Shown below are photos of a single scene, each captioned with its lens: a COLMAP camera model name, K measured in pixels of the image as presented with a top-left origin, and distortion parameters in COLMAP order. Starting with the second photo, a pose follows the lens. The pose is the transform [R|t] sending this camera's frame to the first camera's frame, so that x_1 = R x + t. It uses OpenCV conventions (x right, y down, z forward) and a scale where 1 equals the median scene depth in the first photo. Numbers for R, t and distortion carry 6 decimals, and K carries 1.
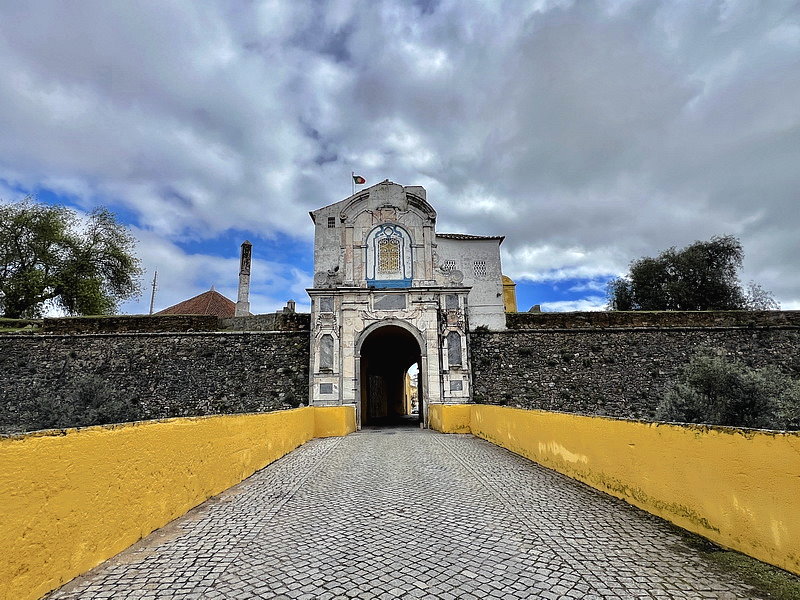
lens RADIAL K [[419.3, 0, 400.0], [0, 419.3, 300.0], [0, 0, 1]] dist [0.000894, 0.000148]
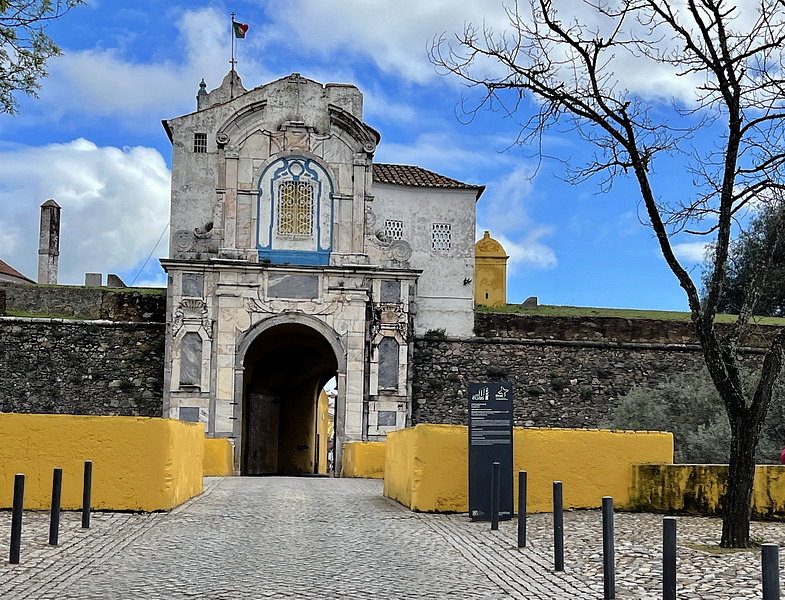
lens RADIAL K [[1207.0, 0, 436.4], [0, 1207.0, 346.3], [0, 0, 1]] dist [0.225827, -0.770456]
pose [[0.993633, 0.050791, 0.100566, 0.011396], [-0.064543, 0.988243, 0.138599, -0.174236], [-0.092344, -0.144208, 0.985229, -0.852185]]
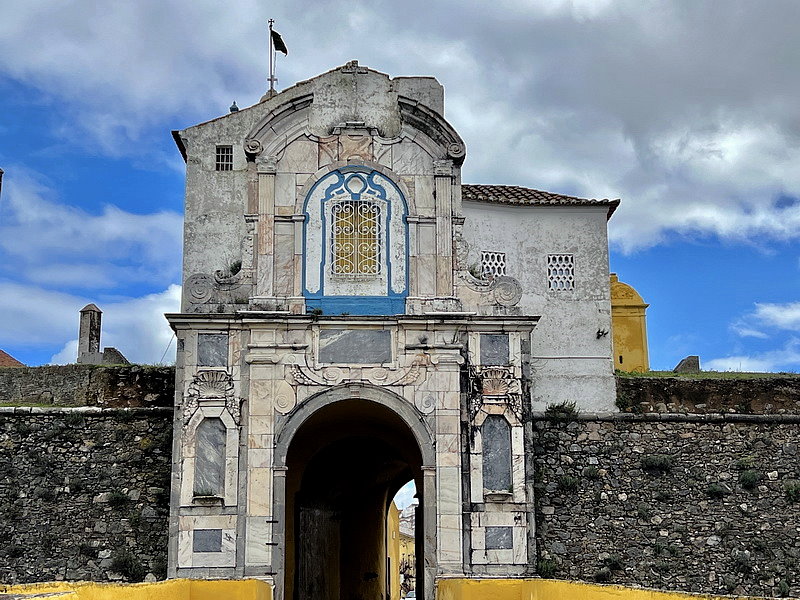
lens RADIAL K [[1154.4, 0, 410.9], [0, 1154.4, 298.9], [0, 0, 1]] dist [0.224818, -0.798729]
pose [[0.999303, 0.022473, 0.029823, -0.003040], [-0.022568, 0.999741, 0.002862, -0.050364], [-0.029751, -0.003533, 0.999551, -0.229377]]
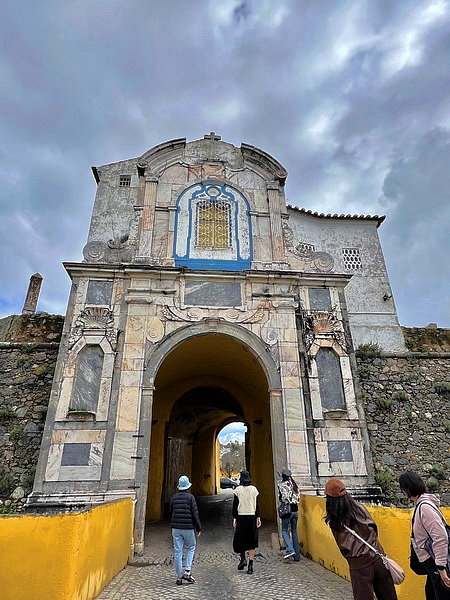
lens RADIAL K [[364.5, 0, 228.1], [0, 364.5, 297.2], [0, 0, 1]] dist [-0.000527, -0.000857]
pose [[0.997197, 0.040097, 0.063174, -0.034982], [-0.026295, 0.978234, -0.205833, 0.110120], [-0.070052, 0.203595, 0.976546, 0.513384]]
